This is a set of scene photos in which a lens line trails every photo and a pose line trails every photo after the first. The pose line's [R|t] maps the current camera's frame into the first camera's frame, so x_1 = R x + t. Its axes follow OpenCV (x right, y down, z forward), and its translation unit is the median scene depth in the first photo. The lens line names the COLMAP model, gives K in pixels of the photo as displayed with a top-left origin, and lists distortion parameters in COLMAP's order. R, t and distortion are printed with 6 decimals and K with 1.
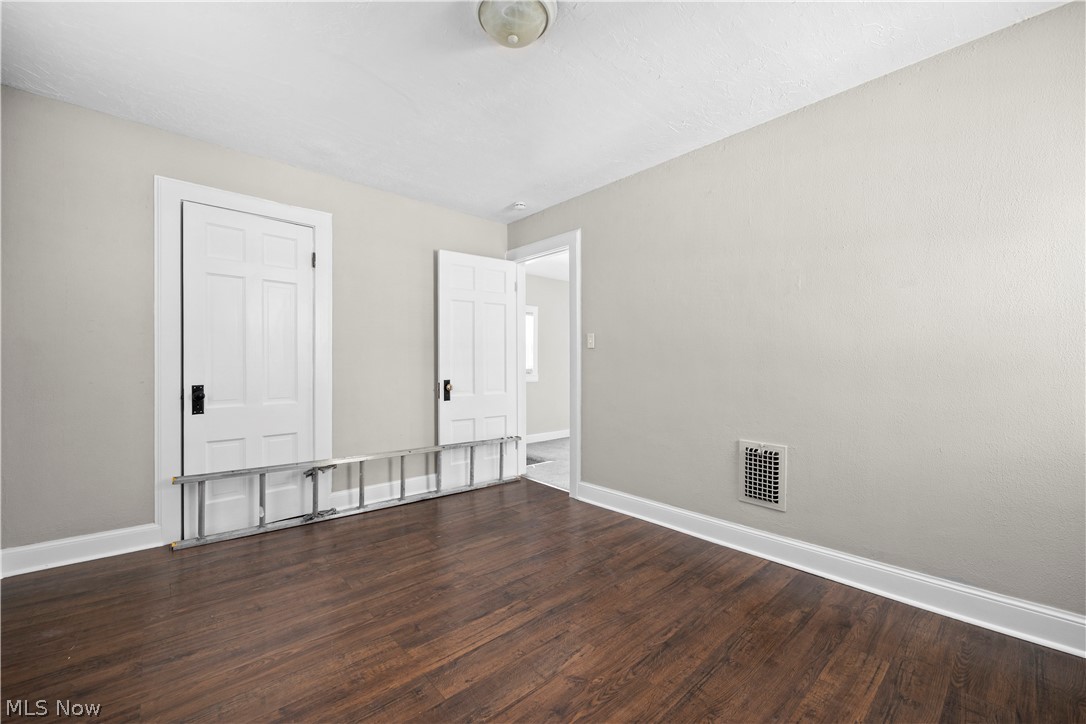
lens RADIAL K [[434.1, 0, 546.2], [0, 434.1, 364.3], [0, 0, 1]] dist [-0.000594, 0.000025]
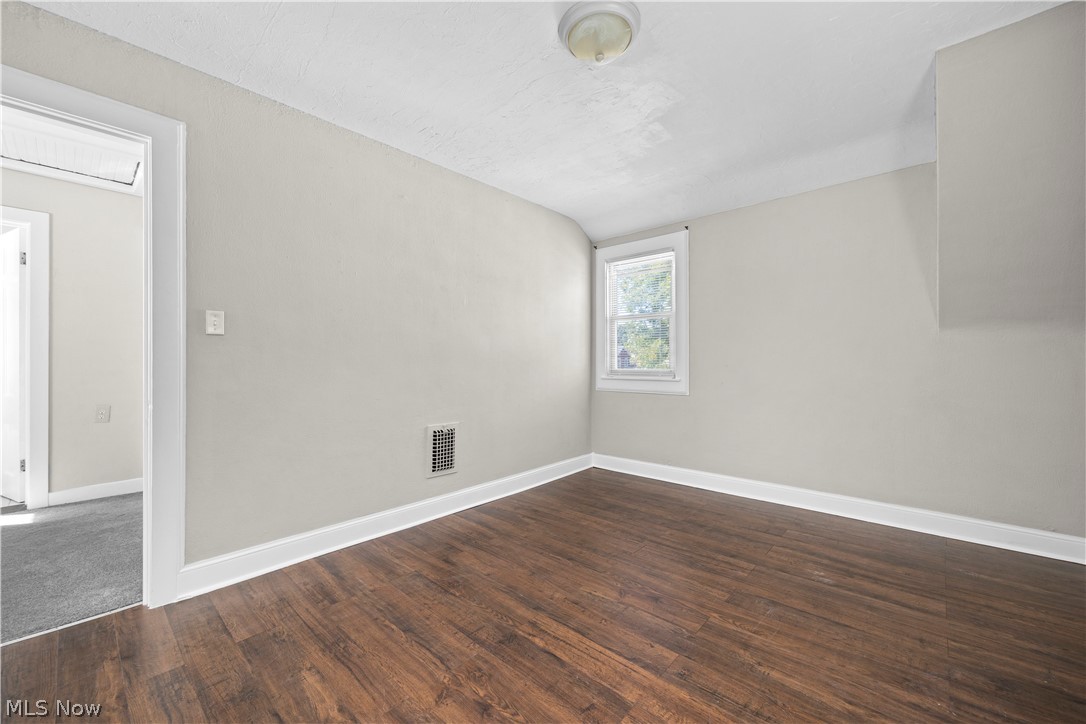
lens RADIAL K [[427.3, 0, 544.5], [0, 427.3, 360.5], [0, 0, 1]] dist [-0.001683, -0.000085]
pose [[-0.100729, 0.000970, 0.994913, -1.006500], [-0.000400, 0.999999, -0.001015, 0.001103], [-0.994914, -0.000501, -0.100728, 1.123532]]
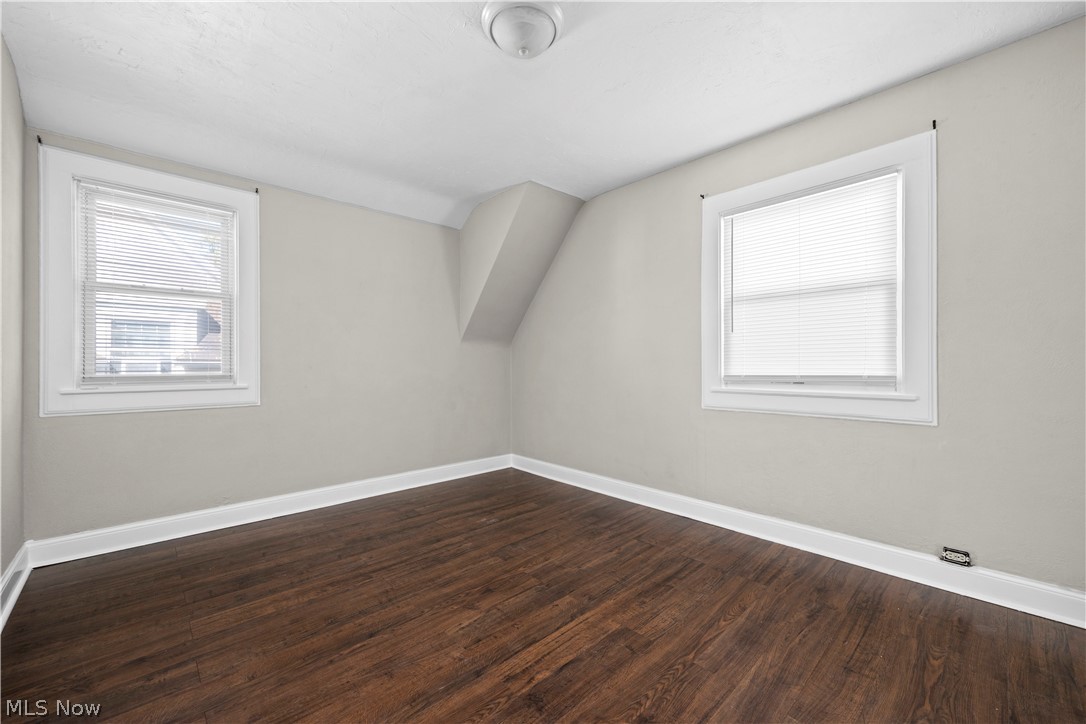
lens RADIAL K [[427.3, 0, 544.5], [0, 427.3, 360.5], [0, 0, 1]] dist [-0.001683, -0.000085]
pose [[-0.999693, -0.002356, -0.024649, -0.091296], [-0.002082, 0.999936, -0.011146, 0.013209], [0.024674, -0.011091, -0.999634, 1.849122]]
